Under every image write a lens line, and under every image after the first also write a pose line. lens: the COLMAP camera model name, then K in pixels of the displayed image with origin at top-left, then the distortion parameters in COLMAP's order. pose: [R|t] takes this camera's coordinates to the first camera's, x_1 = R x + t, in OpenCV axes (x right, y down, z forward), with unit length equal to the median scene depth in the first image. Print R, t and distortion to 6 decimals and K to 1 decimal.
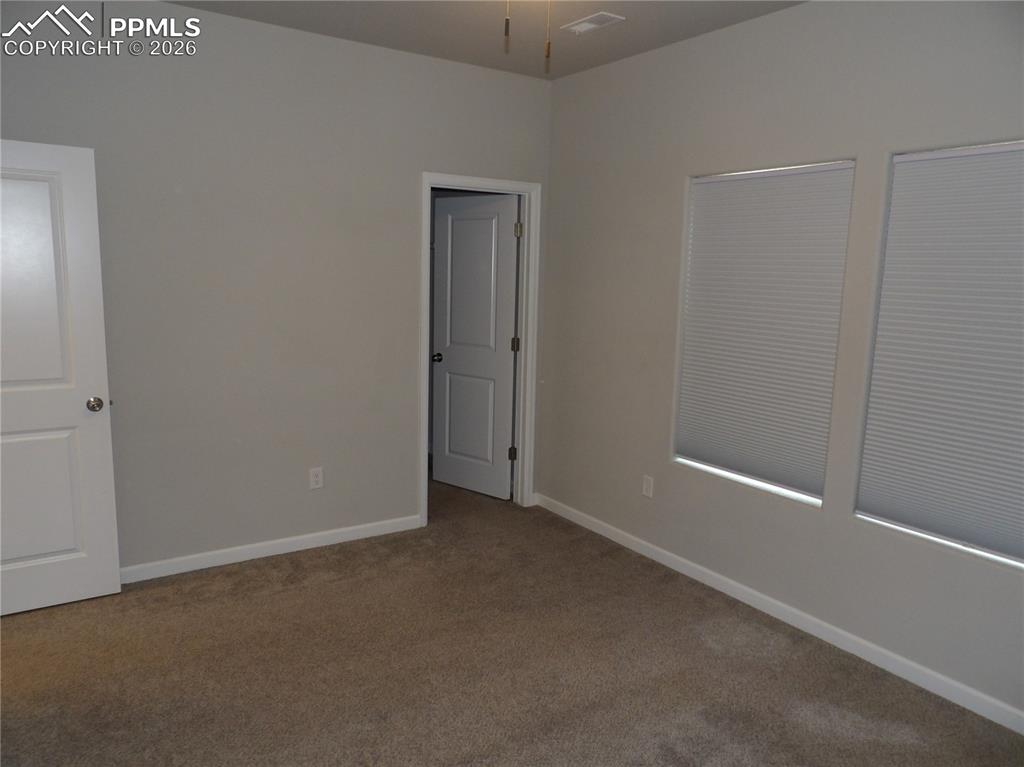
lens RADIAL K [[731.5, 0, 512.6], [0, 731.5, 383.7], [0, 0, 1]] dist [-0.026438, 0.031682]
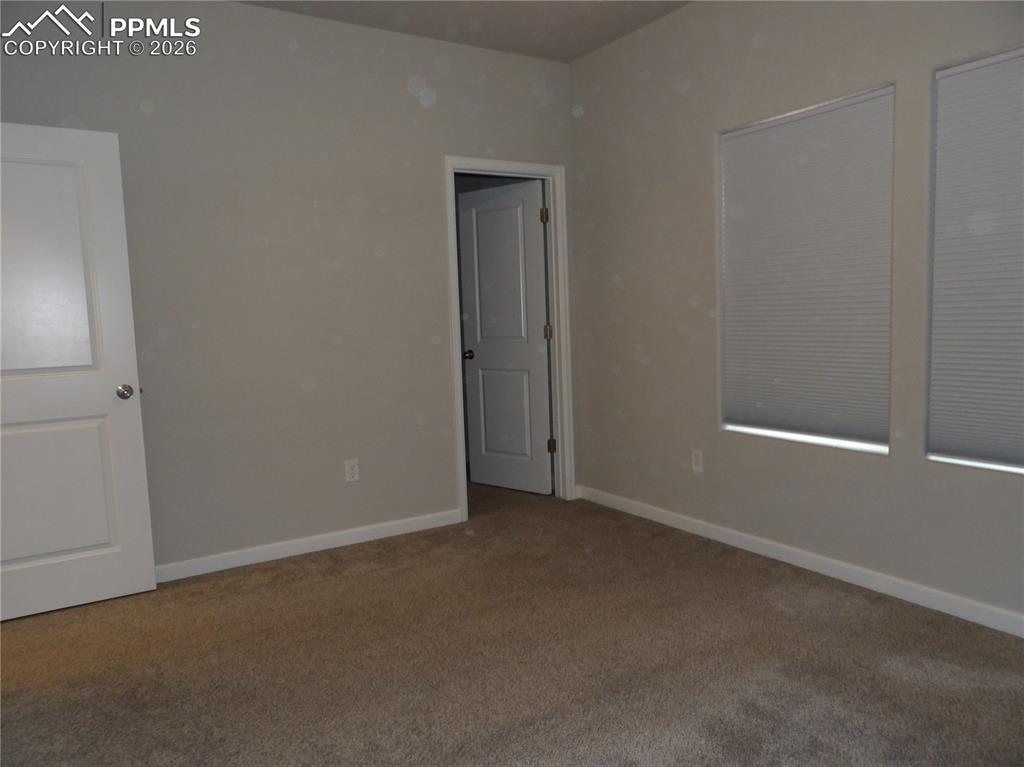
lens RADIAL K [[731.5, 0, 512.3], [0, 731.5, 383.1], [0, 0, 1]] dist [-0.026438, 0.031682]
pose [[0.997571, -0.059358, -0.036463, -0.018009], [0.056986, 0.996388, -0.062957, 0.107619], [0.040069, 0.060726, 0.997350, 0.043291]]
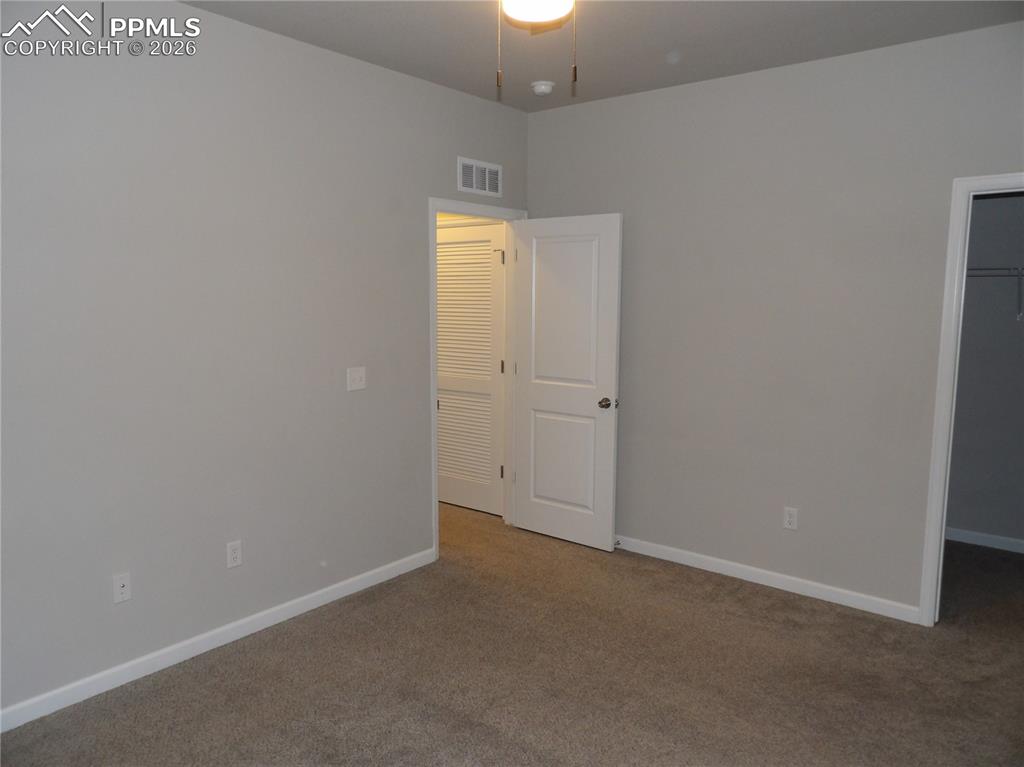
lens RADIAL K [[731.5, 0, 511.1], [0, 731.5, 388.3], [0, 0, 1]] dist [-0.026438, 0.031682]
pose [[0.290093, 0.096317, -0.952139, 0.648412], [-0.149363, 0.987287, 0.054365, -0.045865], [0.945271, 0.126444, 0.300791, 0.427337]]
